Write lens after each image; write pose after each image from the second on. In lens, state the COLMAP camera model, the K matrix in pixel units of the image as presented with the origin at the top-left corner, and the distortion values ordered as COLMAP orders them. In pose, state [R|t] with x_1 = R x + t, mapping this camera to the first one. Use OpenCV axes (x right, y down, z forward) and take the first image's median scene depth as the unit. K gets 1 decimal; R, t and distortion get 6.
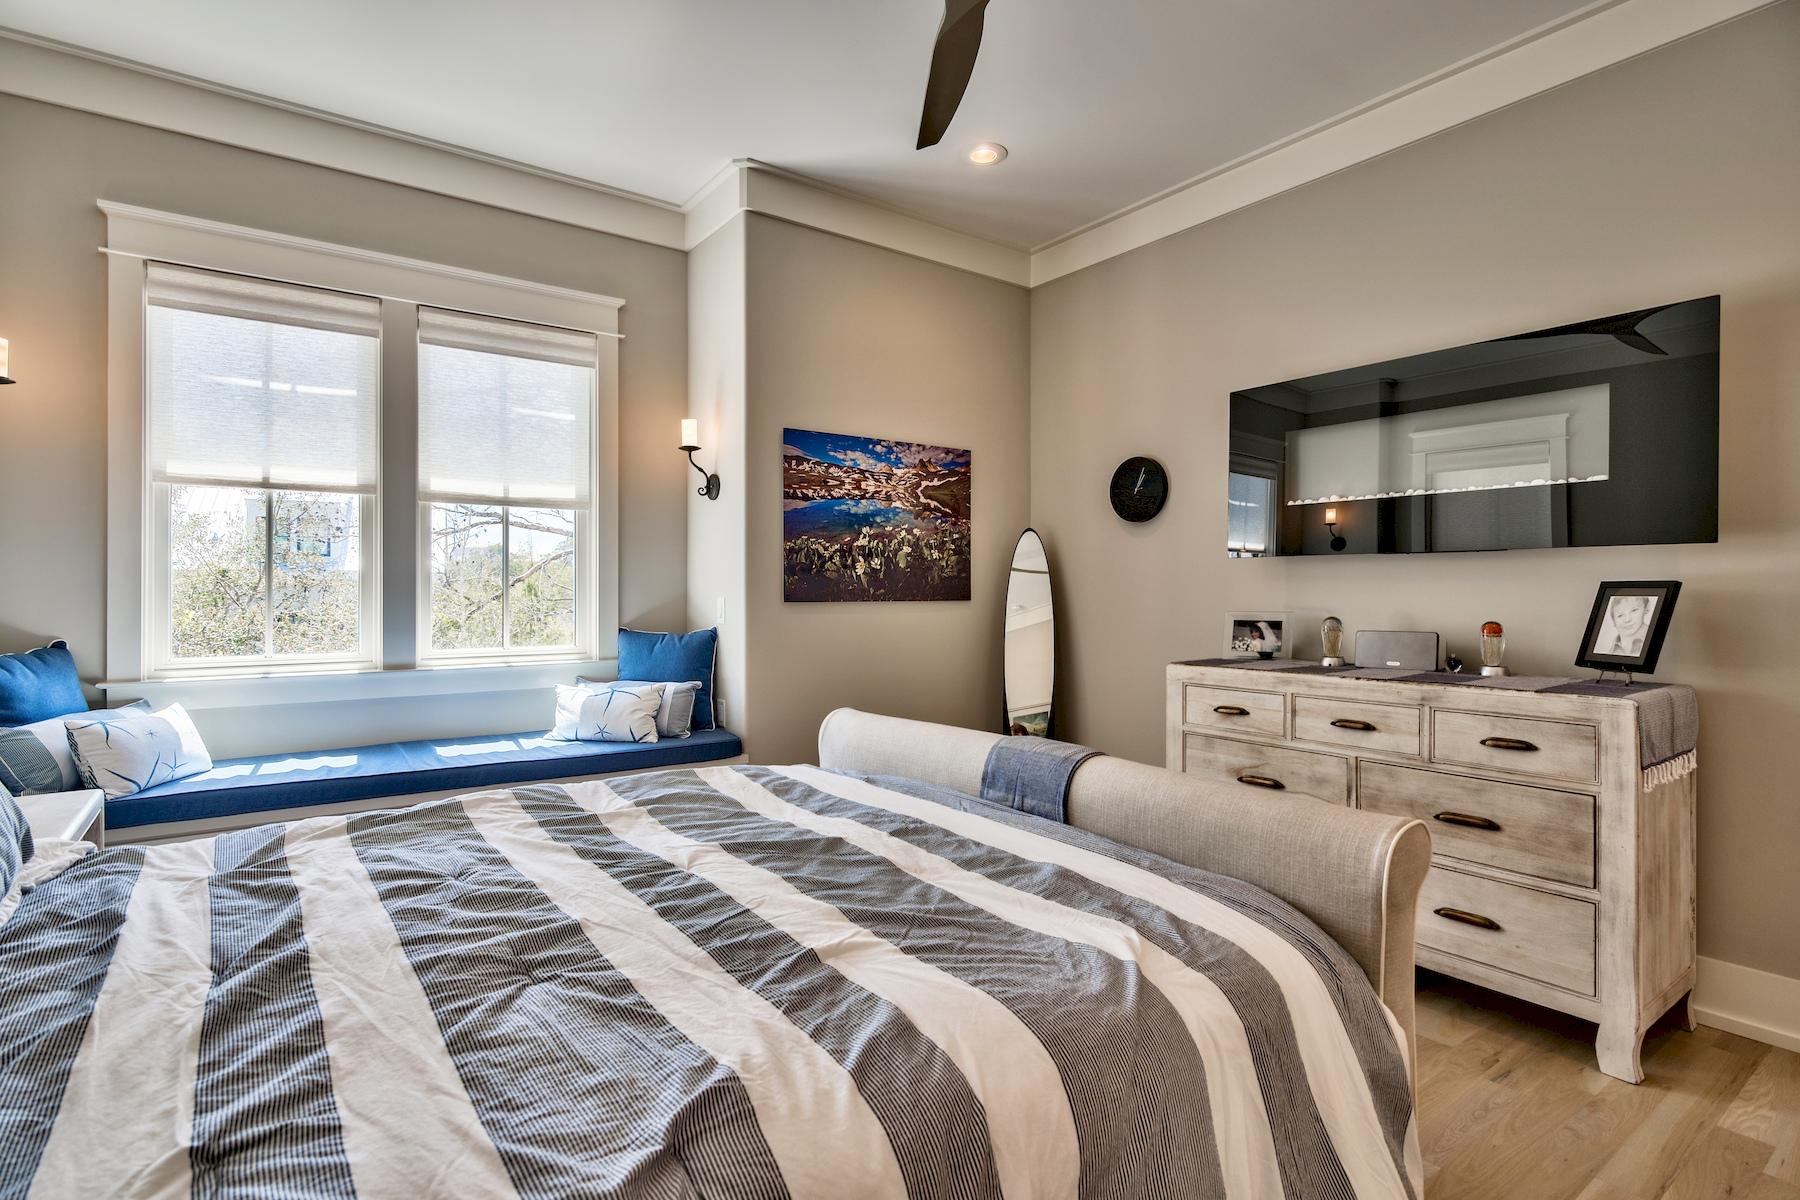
lens RADIAL K [[884.4, 0, 897.7], [0, 884.4, 587.2], [0, 0, 1]] dist [-0.005771, 0.002255]
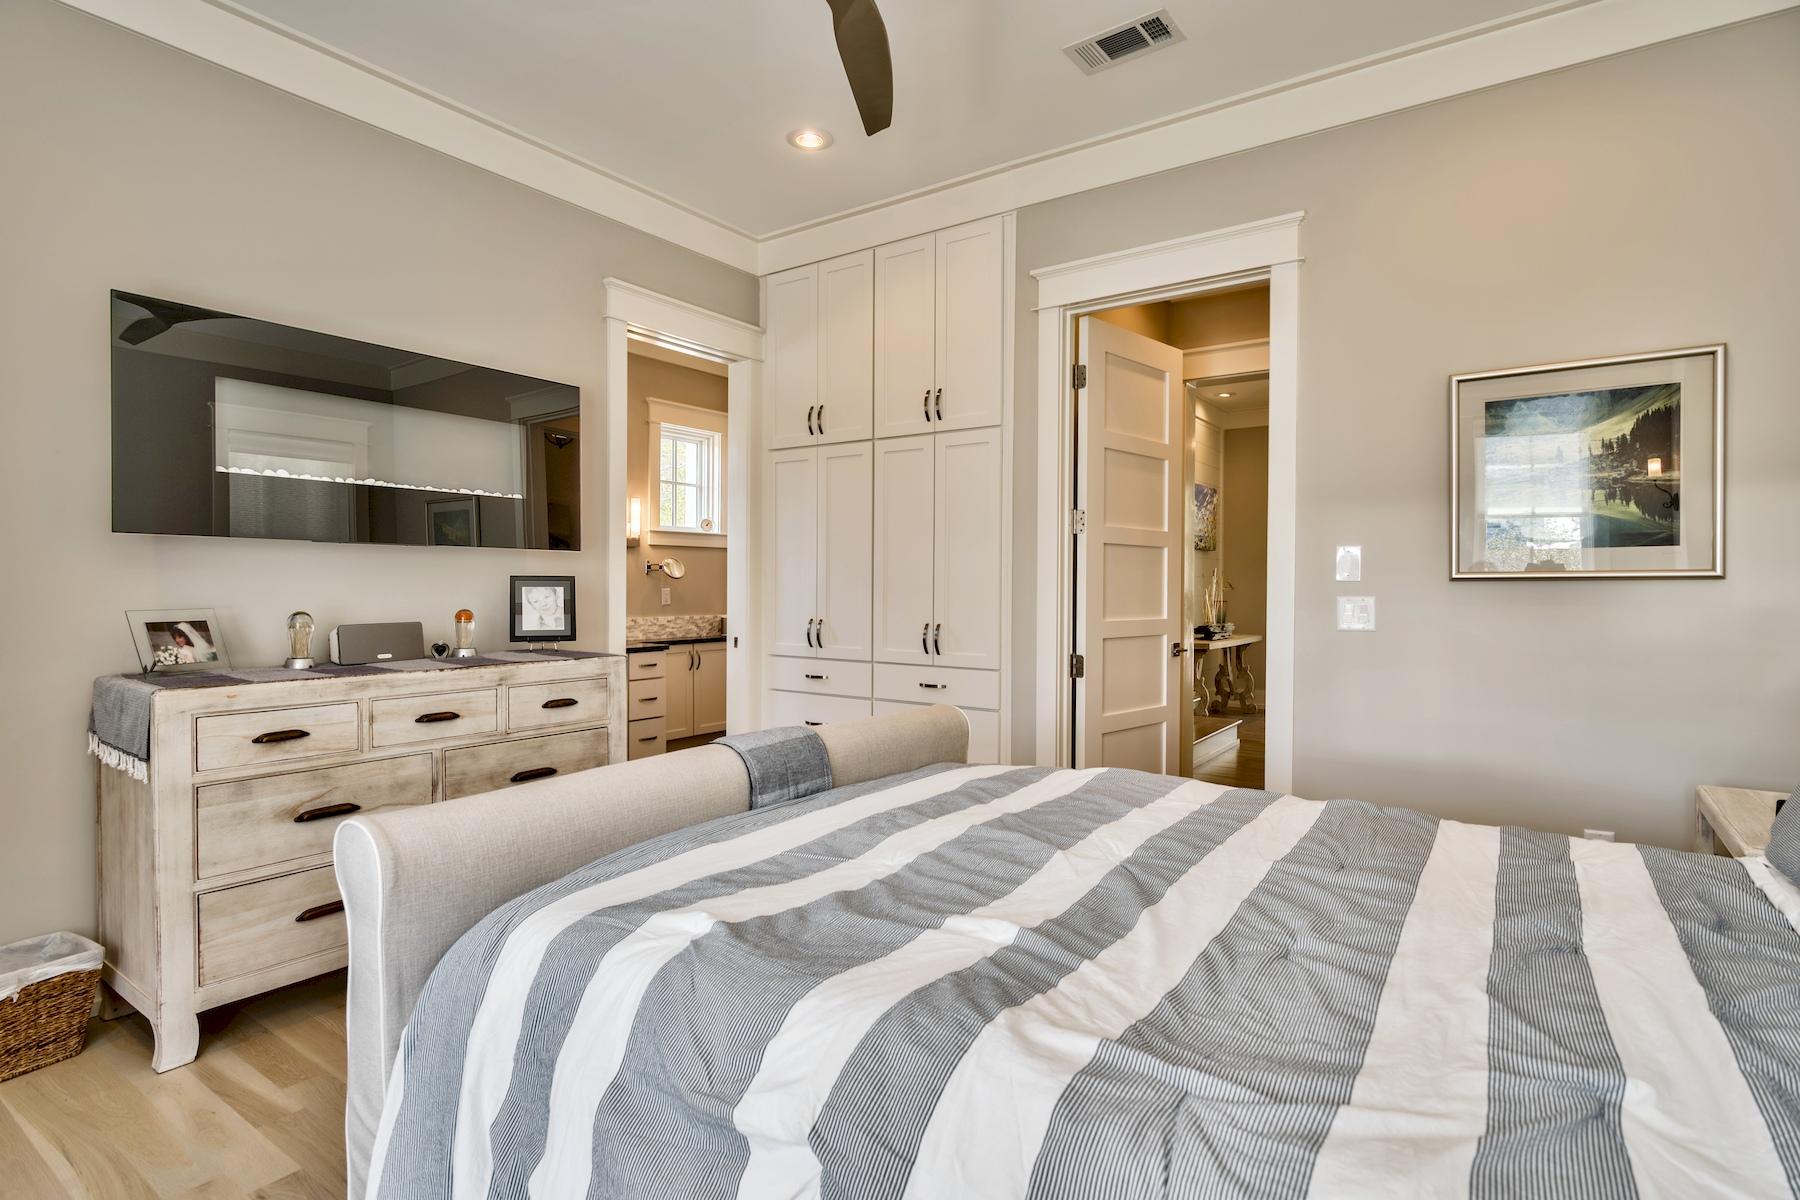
lens RADIAL K [[884.4, 0, 902.0], [0, 884.4, 597.7], [0, 0, 1]] dist [-0.005771, 0.002255]
pose [[-0.318320, -0.015531, 0.947856, -0.906125], [-0.010081, 0.999865, 0.012998, 0.004914], [-0.947930, -0.005418, -0.318434, 1.262482]]
